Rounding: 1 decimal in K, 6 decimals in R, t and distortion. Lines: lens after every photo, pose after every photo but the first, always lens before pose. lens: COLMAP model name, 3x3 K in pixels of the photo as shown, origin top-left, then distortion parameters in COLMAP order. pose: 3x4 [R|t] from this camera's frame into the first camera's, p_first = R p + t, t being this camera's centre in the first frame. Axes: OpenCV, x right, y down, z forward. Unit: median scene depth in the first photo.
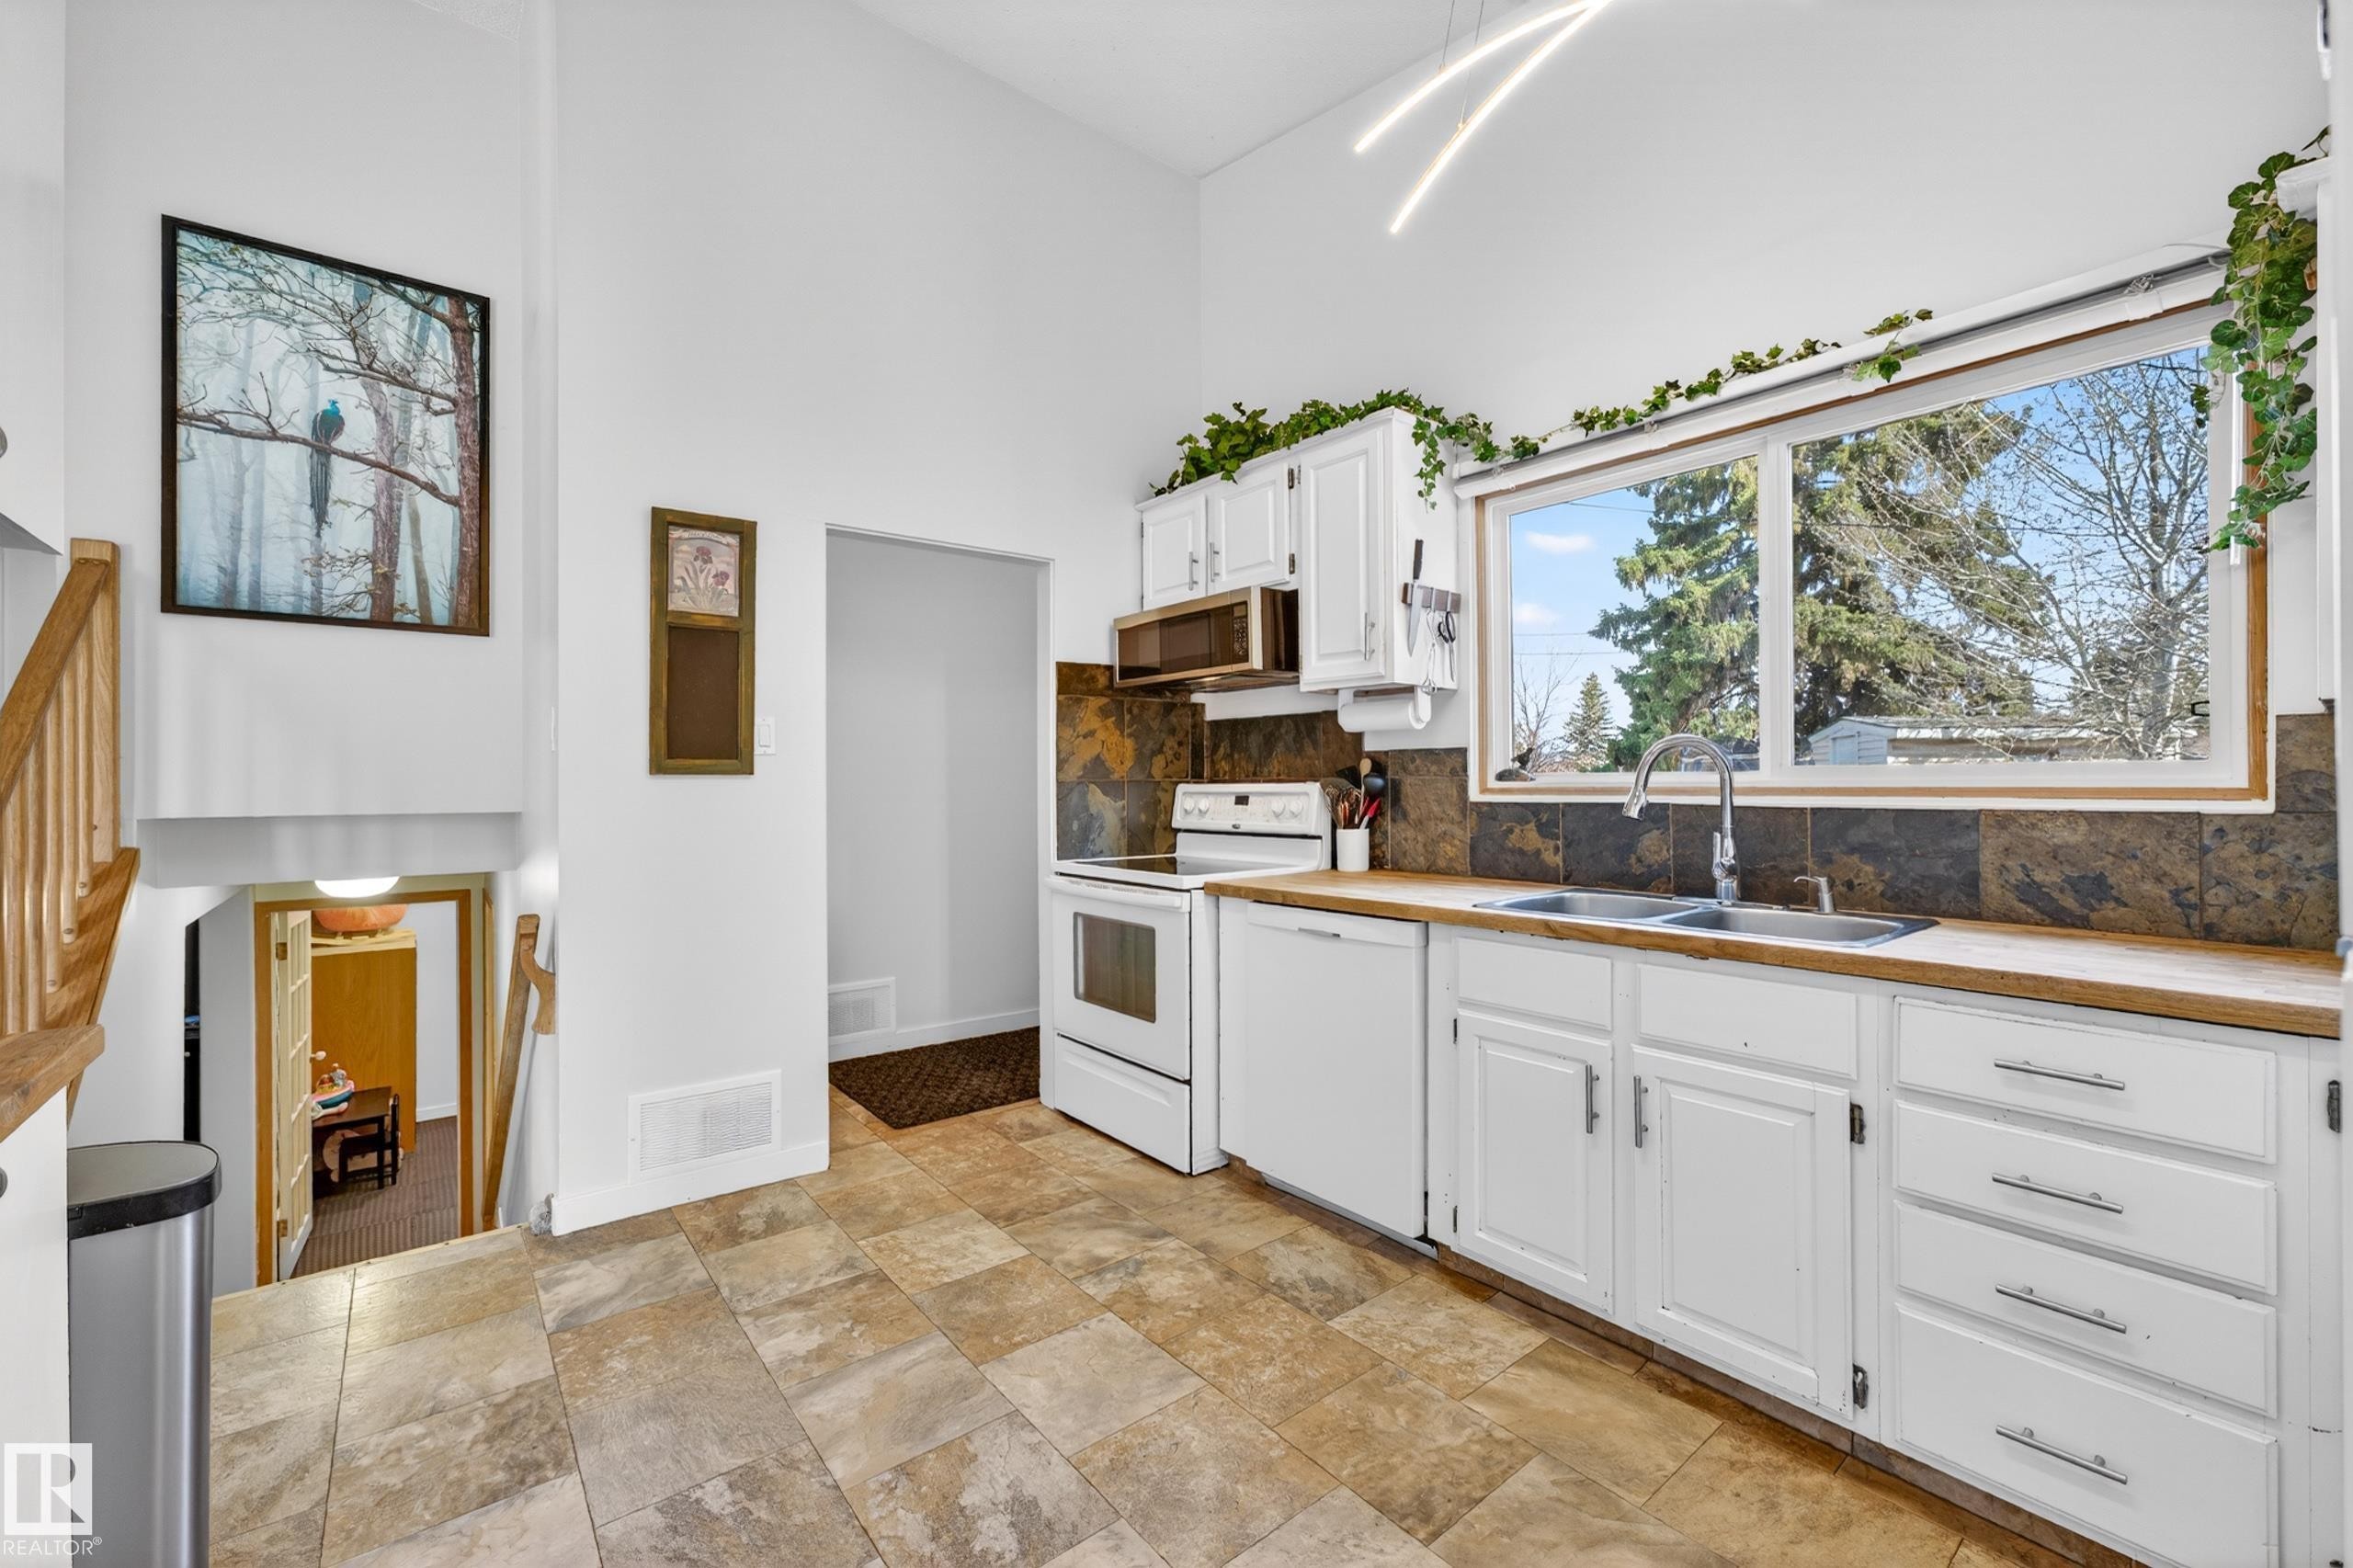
lens RADIAL K [[939.5, 0, 1177.2], [0, 939.5, 776.3], [0, 0, 1]] dist [-0.006343, 0.003769]
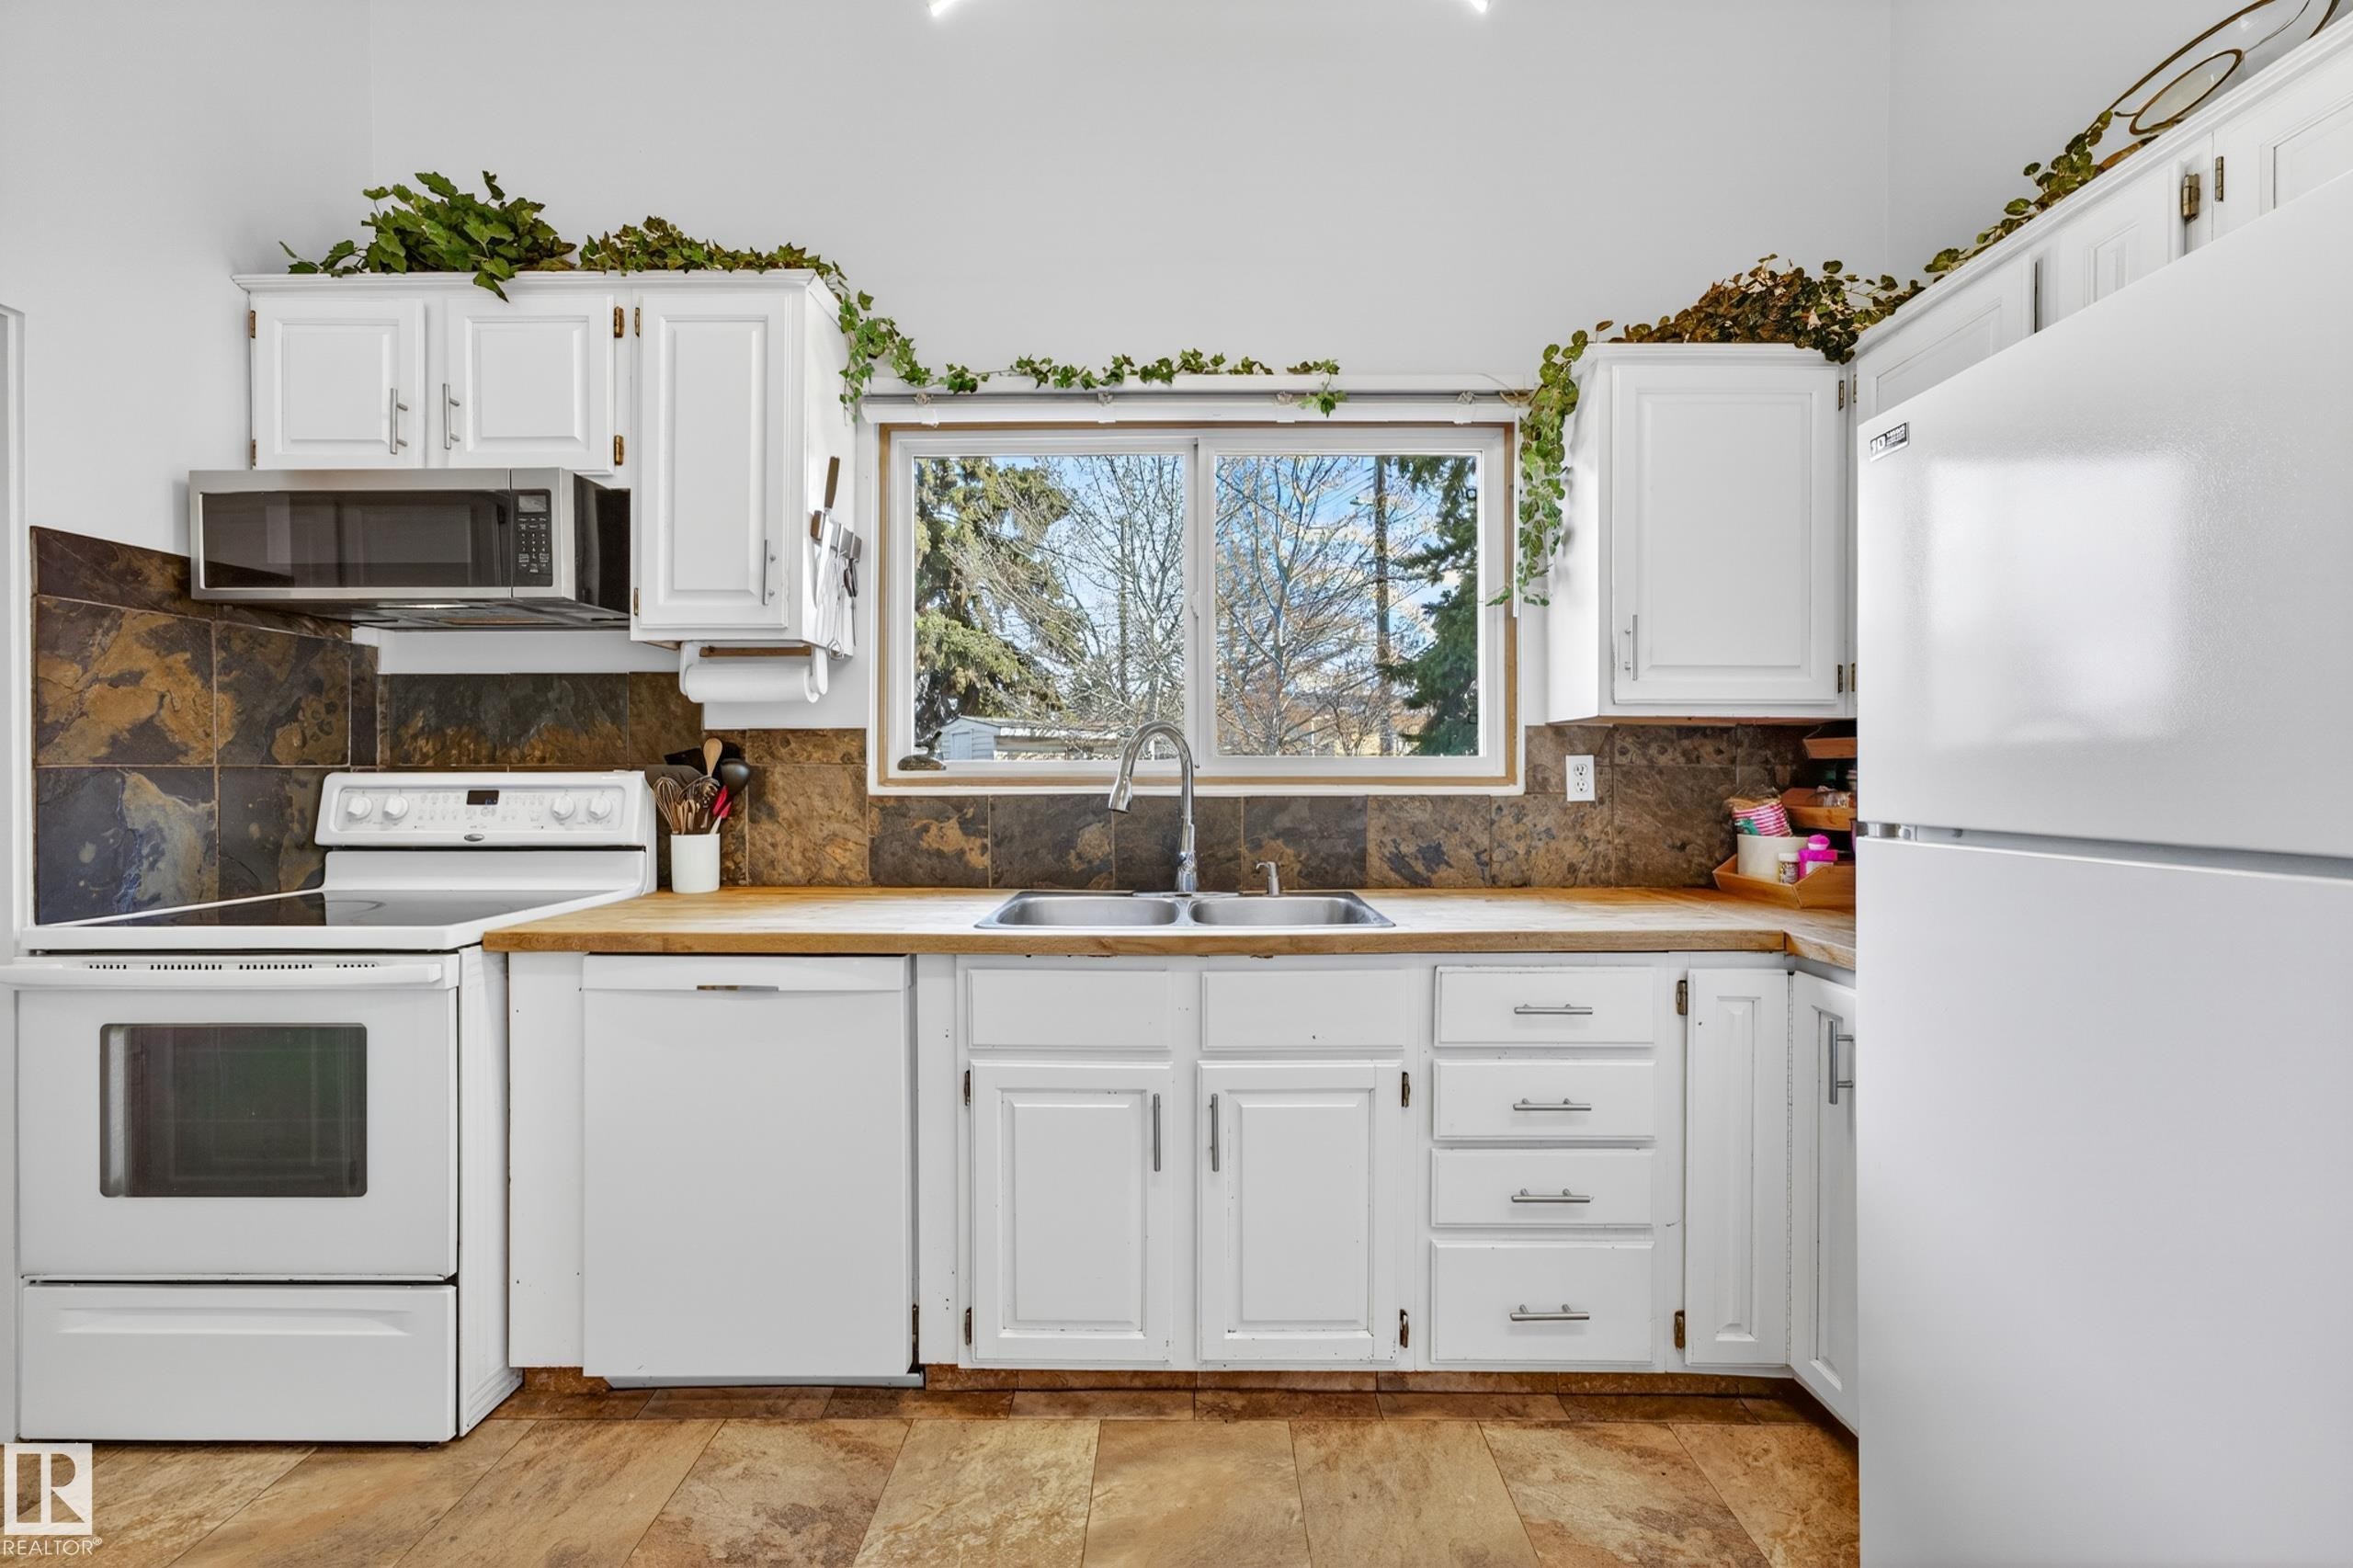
lens RADIAL K [[939.5, 0, 1174.0], [0, 939.5, 771.5], [0, 0, 1]] dist [-0.006343, 0.003769]
pose [[0.638857, 0.000838, 0.769325, -0.151715], [-0.005913, 0.999975, 0.003821, 0.001254], [-0.769303, -0.006990, 0.638846, 0.280132]]
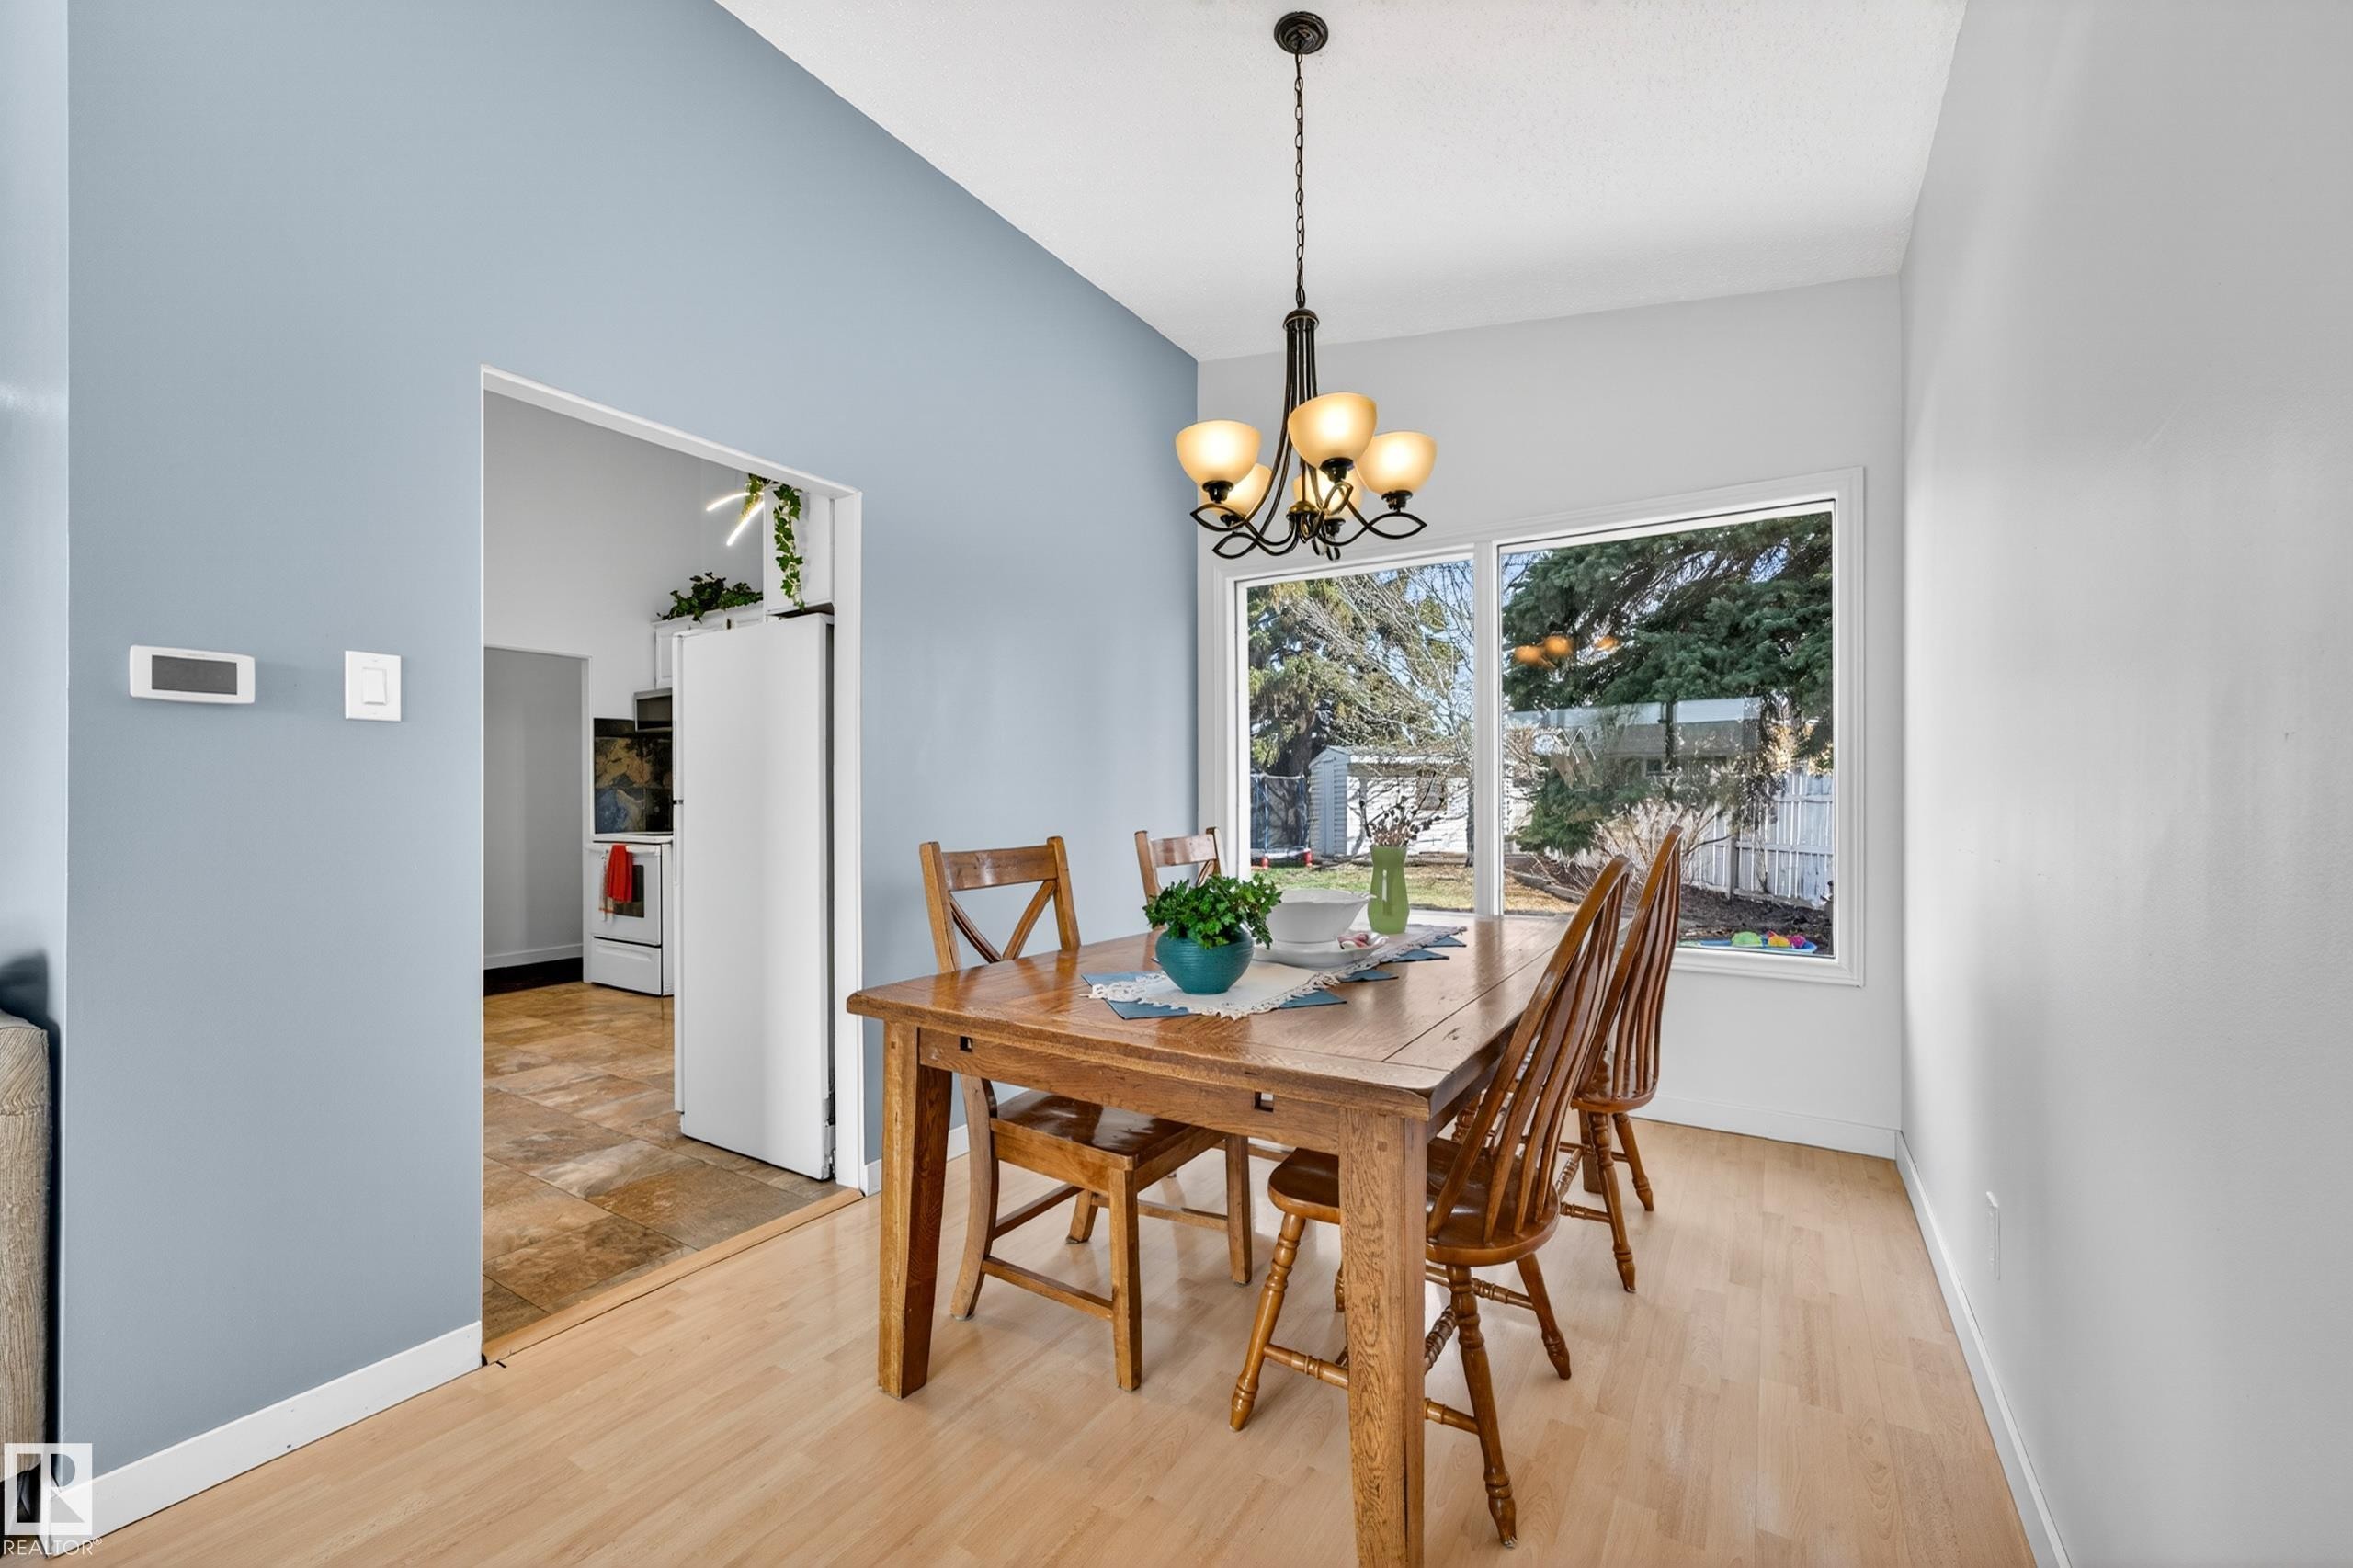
lens RADIAL K [[939.5, 0, 1165.9], [0, 939.5, 796.6], [0, 0, 1]] dist [-0.006343, 0.003769]
pose [[0.951109, -0.002575, 0.308845, 0.397759], [0.001410, 0.999991, 0.003994, 0.017824], [-0.308853, -0.003363, 0.951104, -1.110273]]
